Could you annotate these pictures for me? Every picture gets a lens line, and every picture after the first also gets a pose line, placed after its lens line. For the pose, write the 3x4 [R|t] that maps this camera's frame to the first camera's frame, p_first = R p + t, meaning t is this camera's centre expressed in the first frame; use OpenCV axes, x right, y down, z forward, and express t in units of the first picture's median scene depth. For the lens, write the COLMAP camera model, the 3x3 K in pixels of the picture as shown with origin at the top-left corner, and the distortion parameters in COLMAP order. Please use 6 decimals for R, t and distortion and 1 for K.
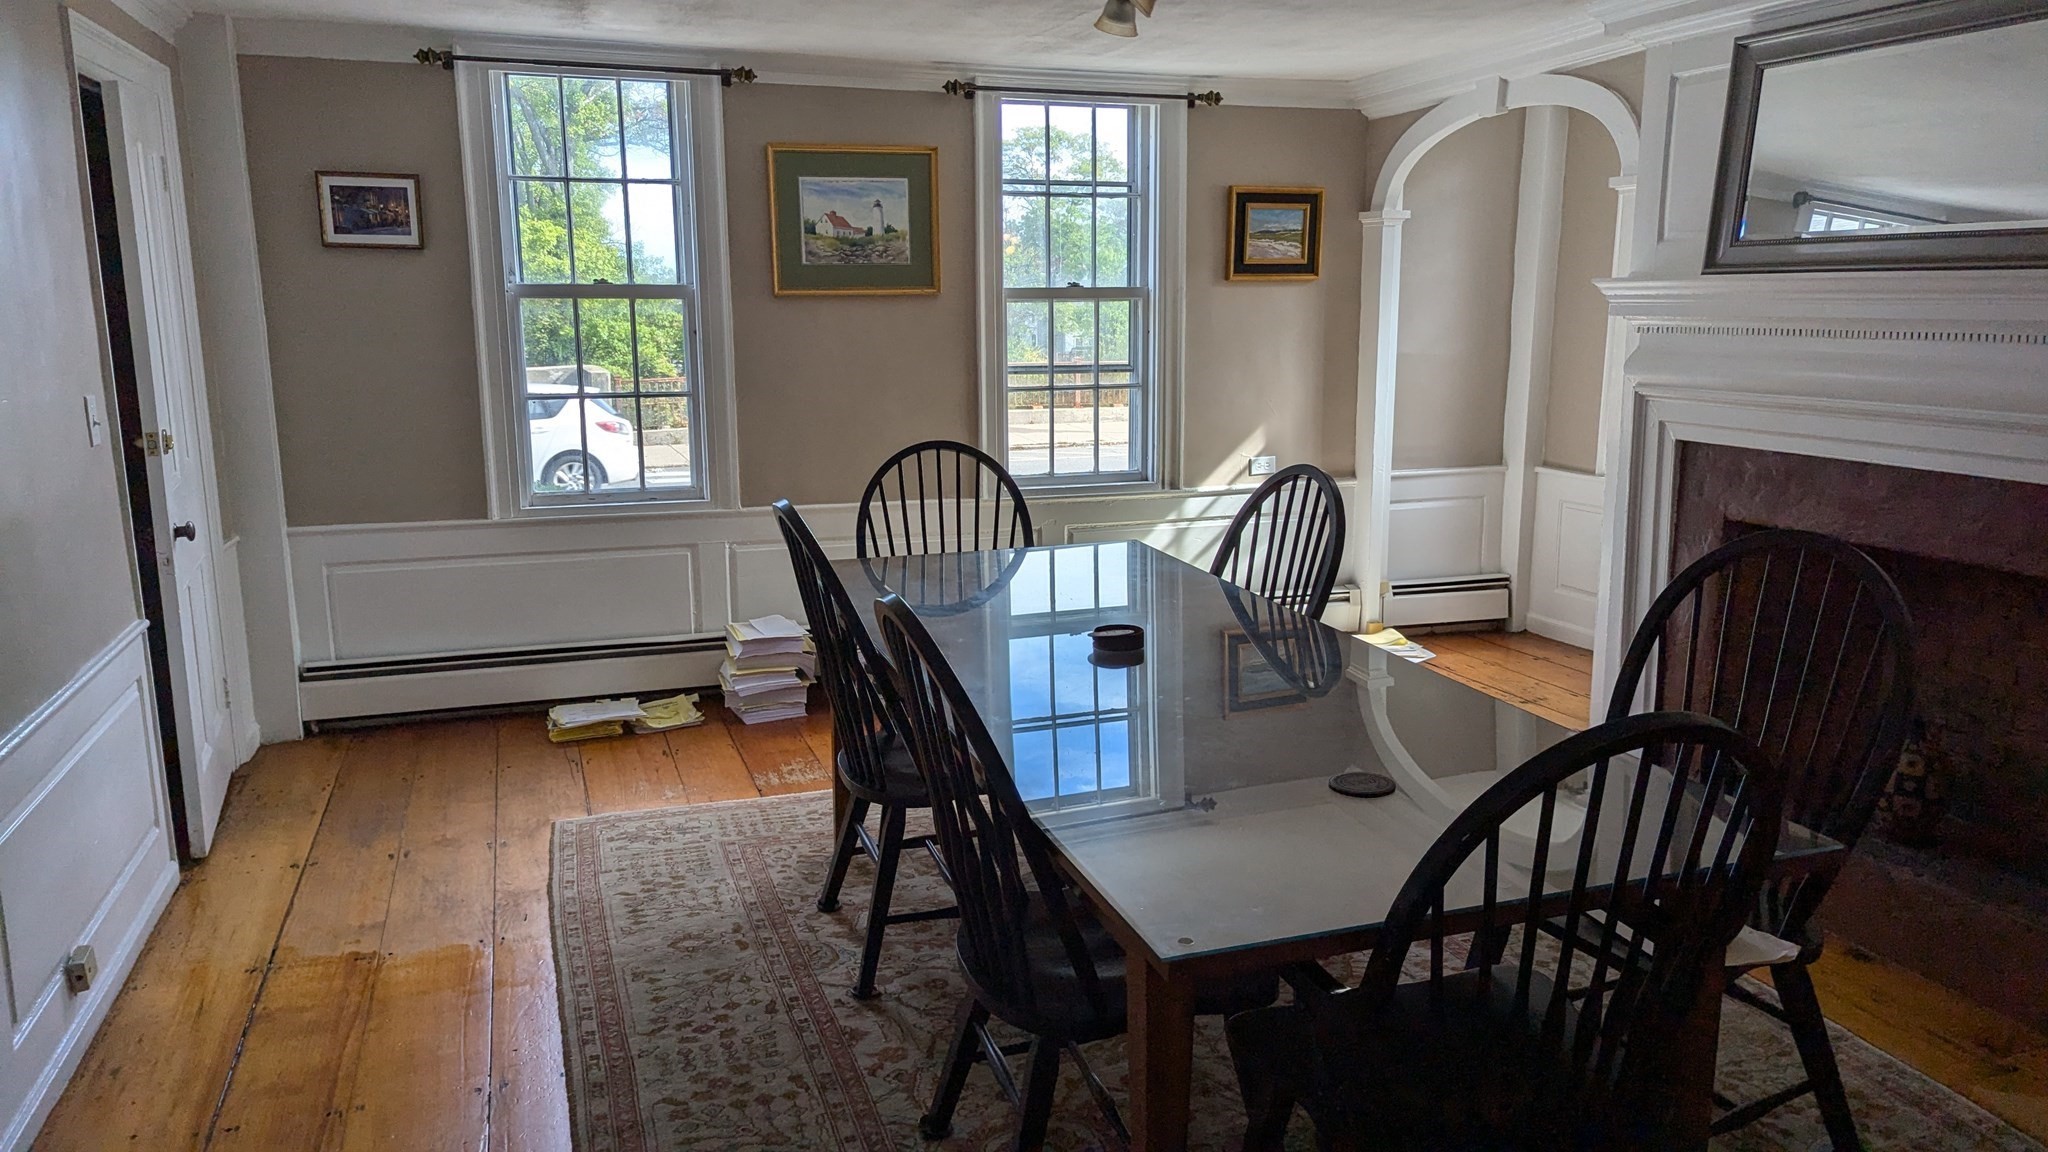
lens RADIAL K [[1525.1, 0, 1012.7], [0, 1525.1, 572.3], [0, 0, 1]] dist [0.061599, -0.067813]
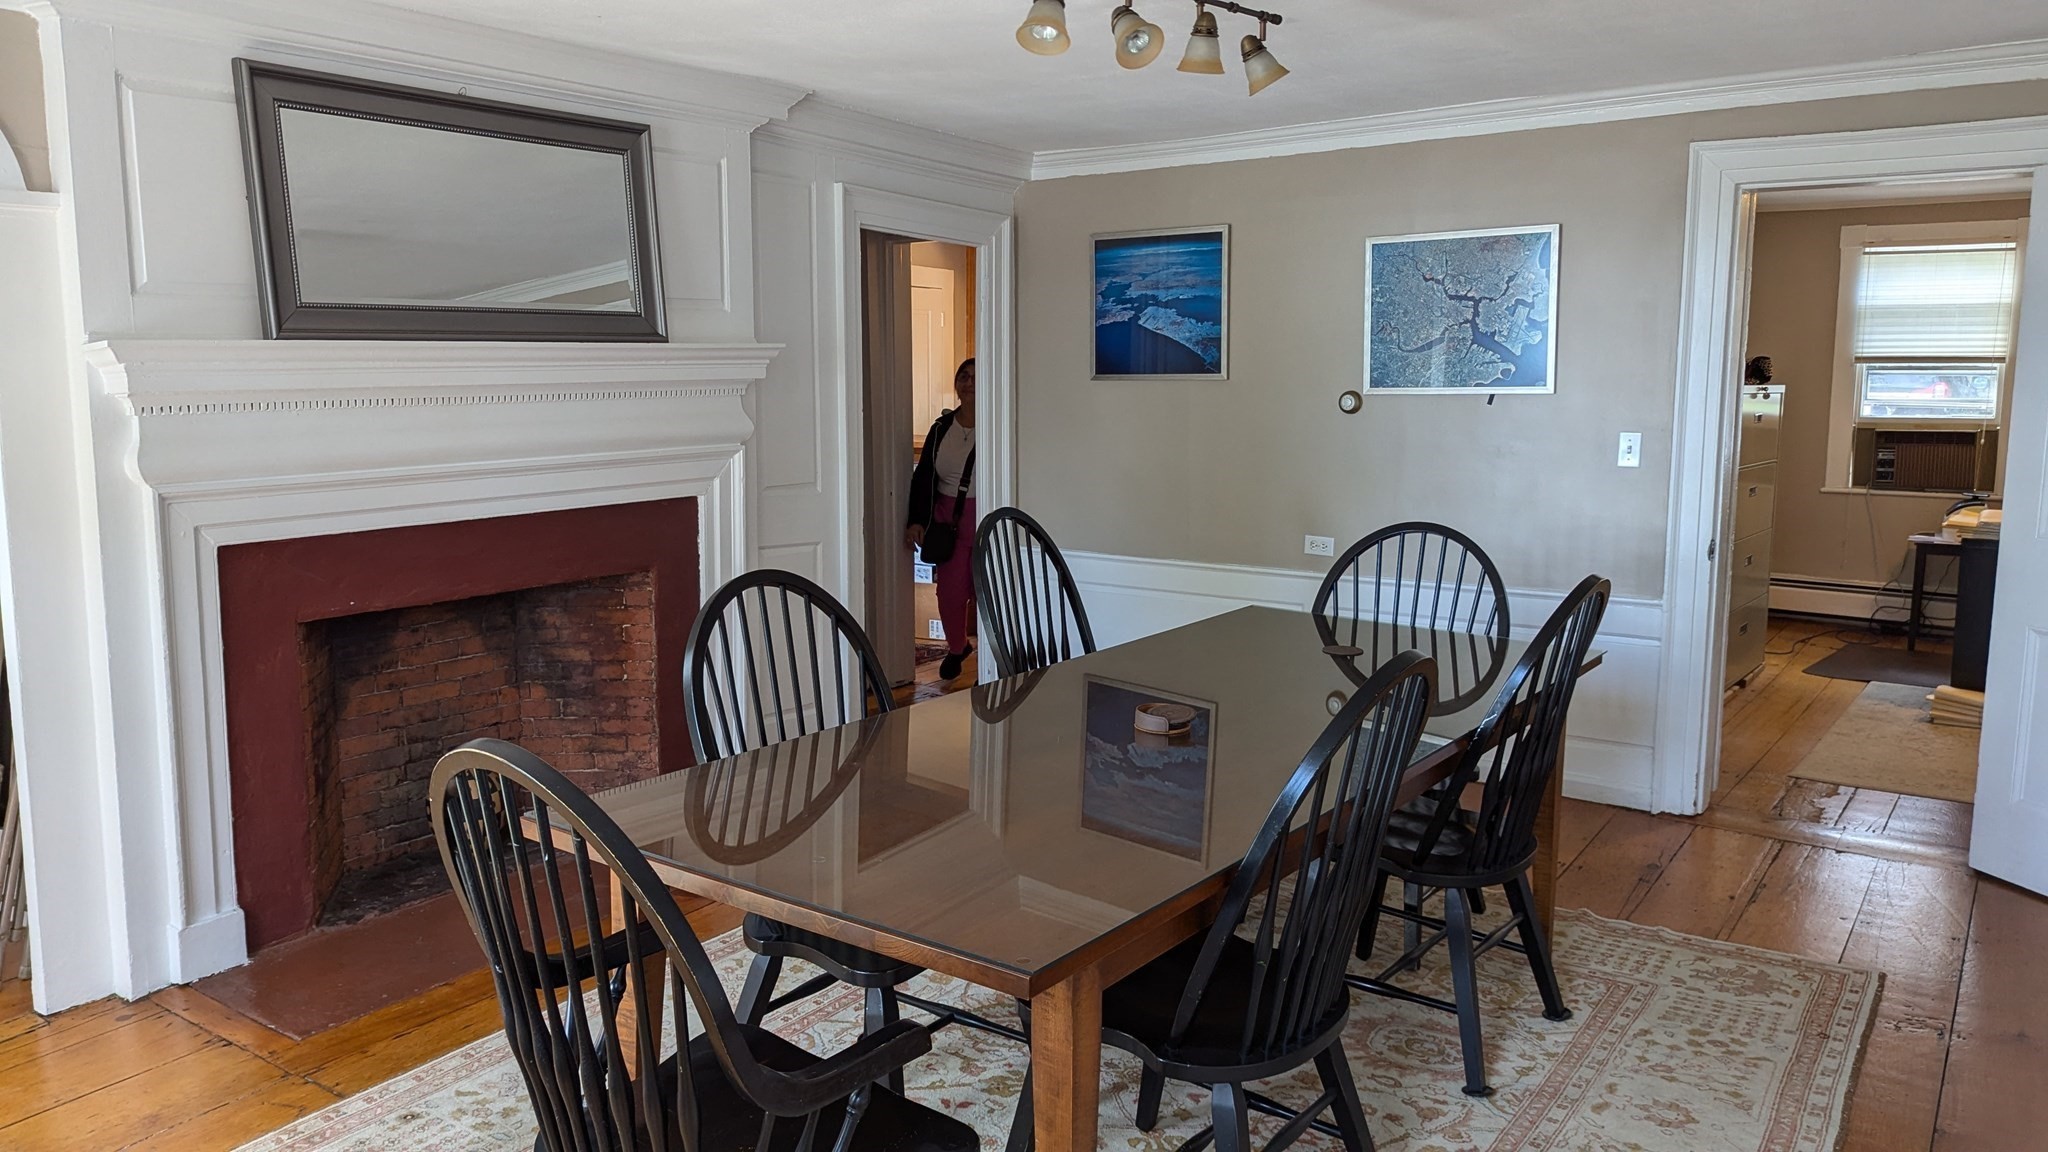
lens RADIAL K [[1525.1, 0, 1012.7], [0, 1525.1, 572.3], [0, 0, 1]] dist [0.061599, -0.067813]
pose [[-0.610134, -0.109988, 0.784627, -0.614911], [0.142129, 0.959059, 0.244960, -0.302510], [-0.779446, 0.260977, -0.569522, 1.656955]]
